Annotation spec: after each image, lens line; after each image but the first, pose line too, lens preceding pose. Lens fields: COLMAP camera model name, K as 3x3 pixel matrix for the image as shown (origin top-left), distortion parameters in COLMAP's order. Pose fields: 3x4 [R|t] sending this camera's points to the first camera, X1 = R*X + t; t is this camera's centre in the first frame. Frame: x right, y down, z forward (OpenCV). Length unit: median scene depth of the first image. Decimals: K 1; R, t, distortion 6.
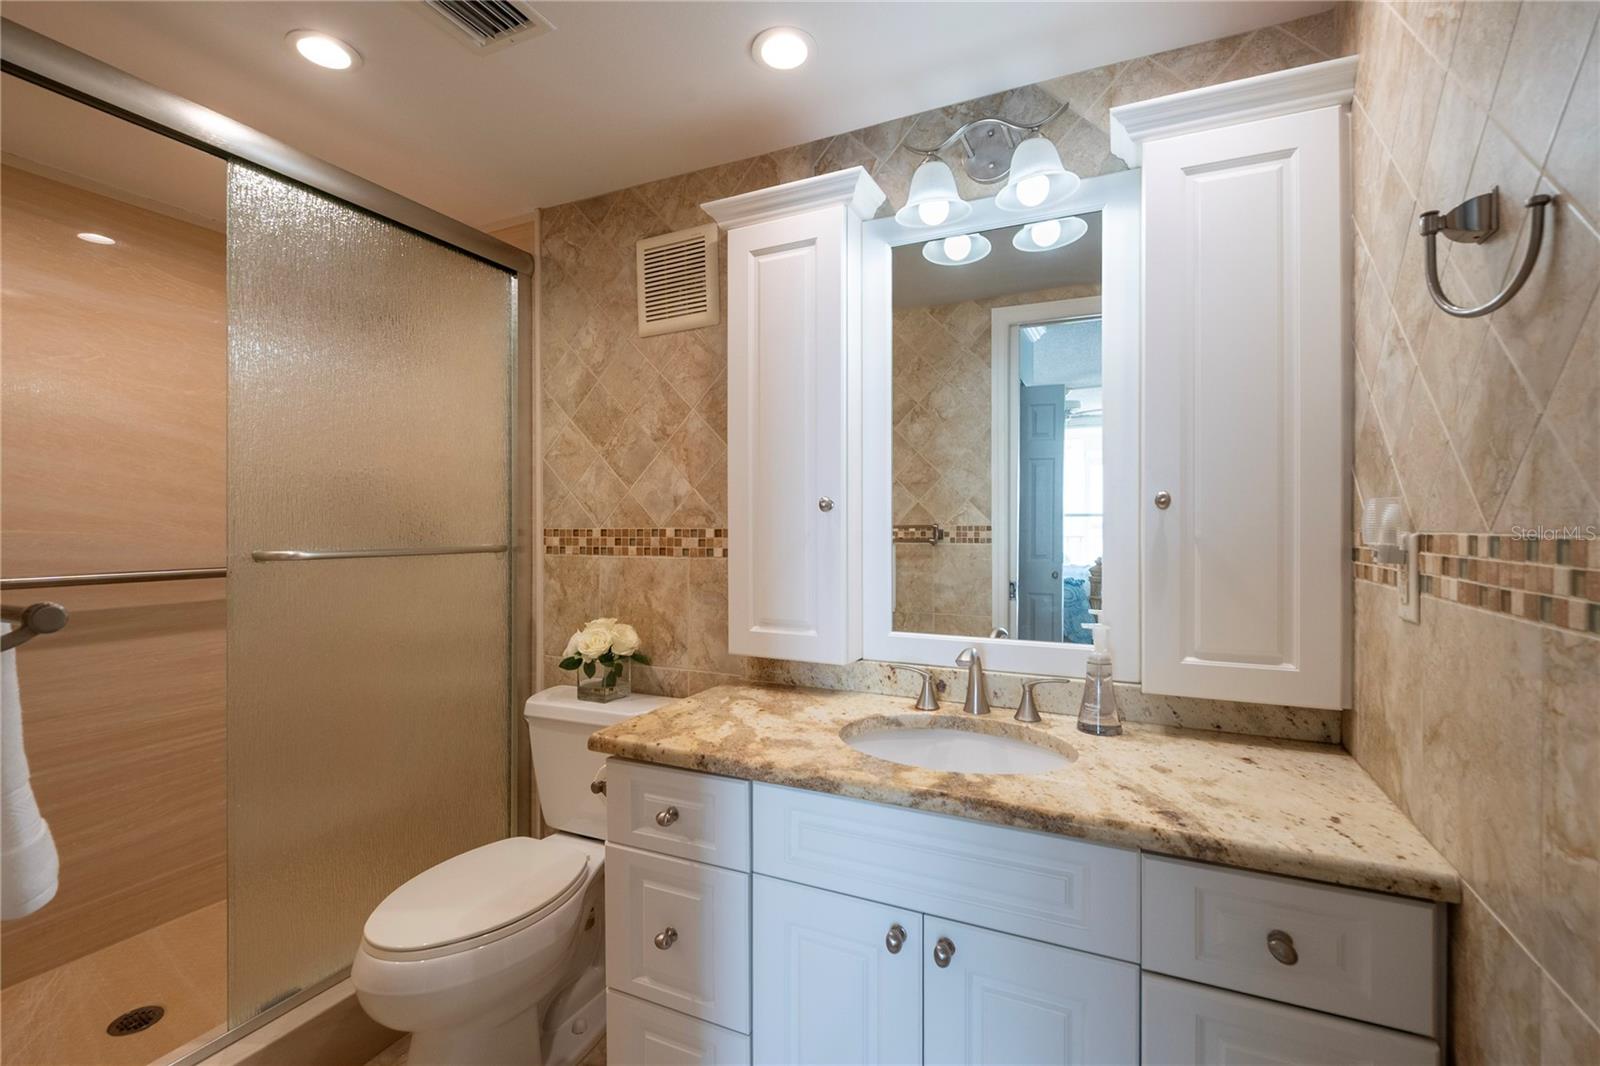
lens RADIAL K [[716.7, 0, 799.3], [0, 716.7, 527.8], [0, 0, 1]] dist [0.004394, -0.007112]
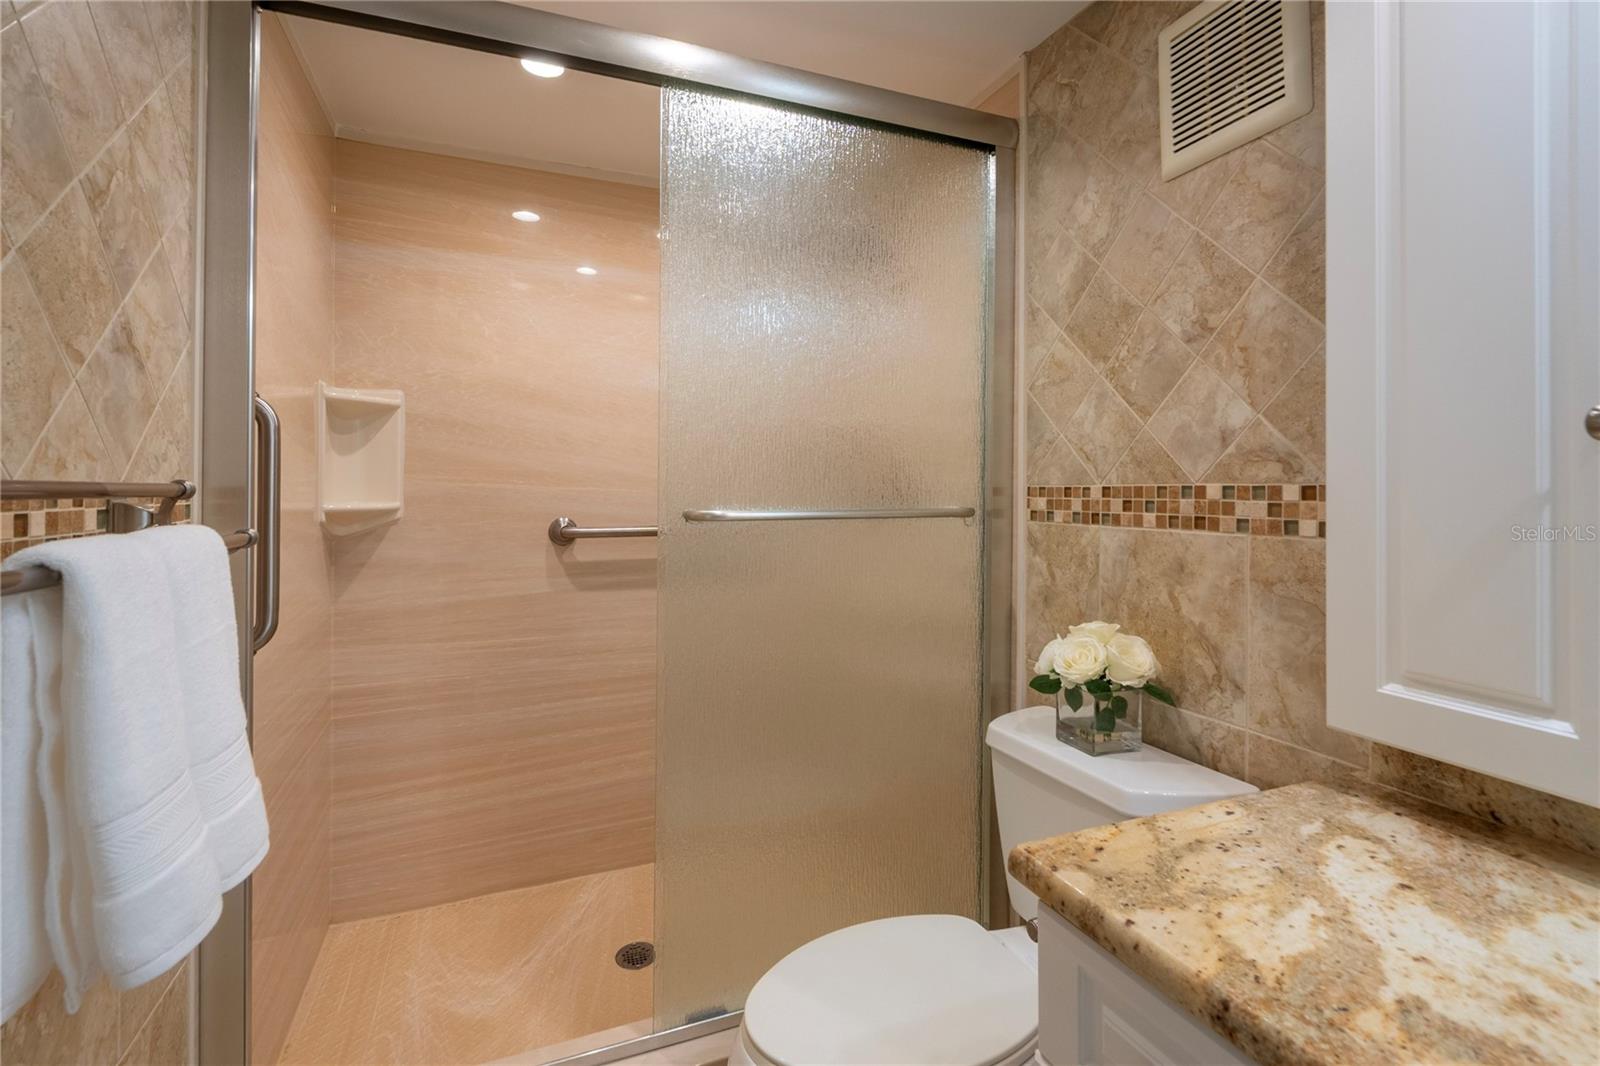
lens RADIAL K [[739.5, 0, 801.6], [0, 739.5, 491.7], [0, 0, 1]] dist [0.004460, -0.008309]
pose [[0.733166, 0.003457, -0.680041, -0.012849], [-0.002375, 0.999994, 0.002522, 0.005996], [0.680046, -0.000234, 0.733170, 0.314692]]
